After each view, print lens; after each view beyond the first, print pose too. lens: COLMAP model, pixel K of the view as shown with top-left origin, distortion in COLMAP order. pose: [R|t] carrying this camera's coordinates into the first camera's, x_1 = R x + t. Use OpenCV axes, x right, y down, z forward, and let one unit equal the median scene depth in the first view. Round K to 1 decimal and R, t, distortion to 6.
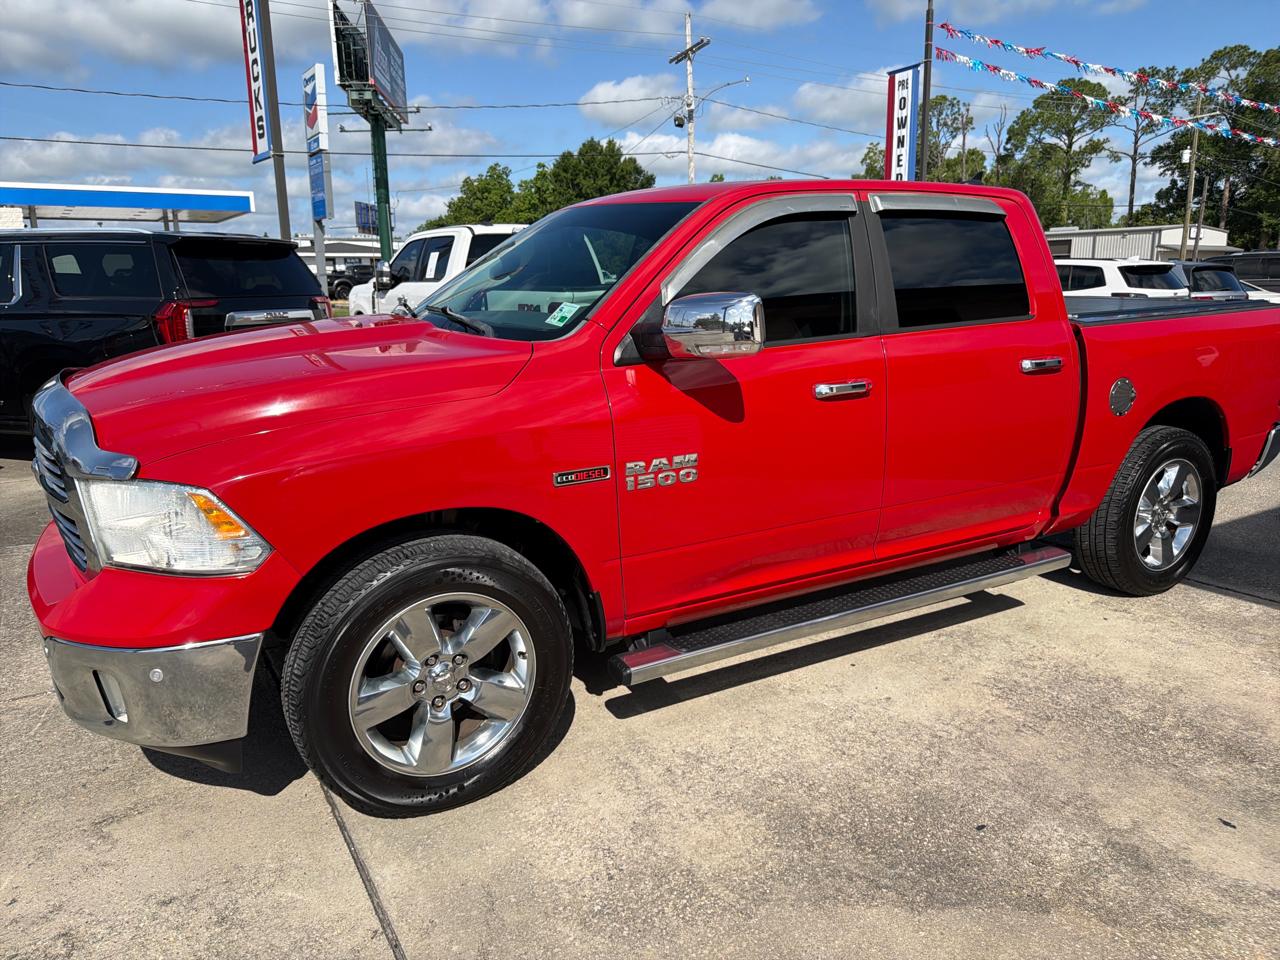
lens RADIAL K [[906.8, 0, 643.1], [0, 906.8, 482.2], [0, 0, 1]] dist [-0.004825, -0.002633]
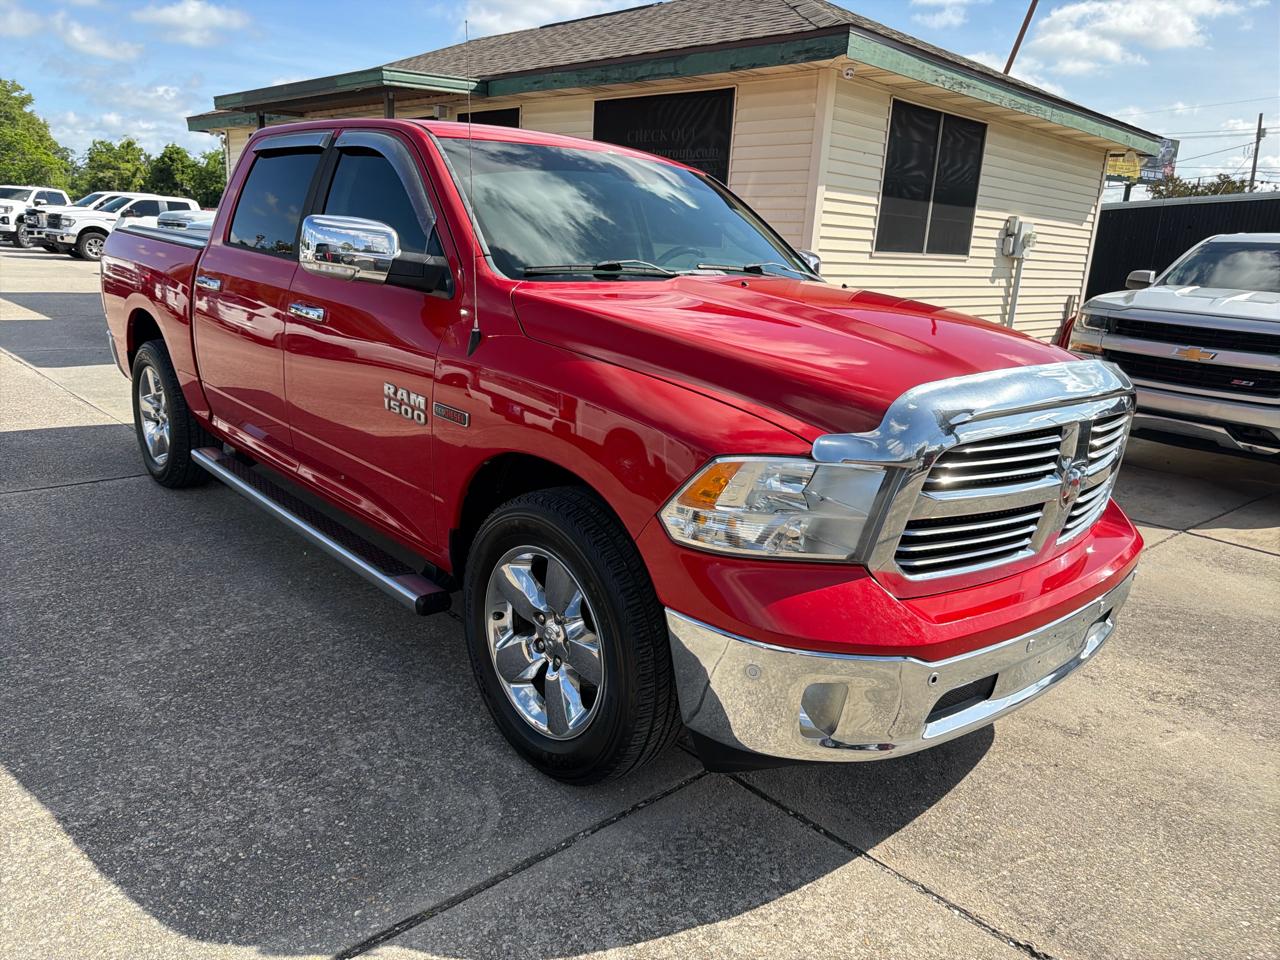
lens RADIAL K [[905.6, 0, 640.0], [0, 905.6, 480.0], [0, 0, 1]] dist [0.005276, -0.016819]
pose [[-0.209760, -0.254842, 0.943958, -0.265227], [0.163206, 0.942765, 0.290787, -0.061532], [-0.964036, 0.215055, -0.156162, 0.293648]]
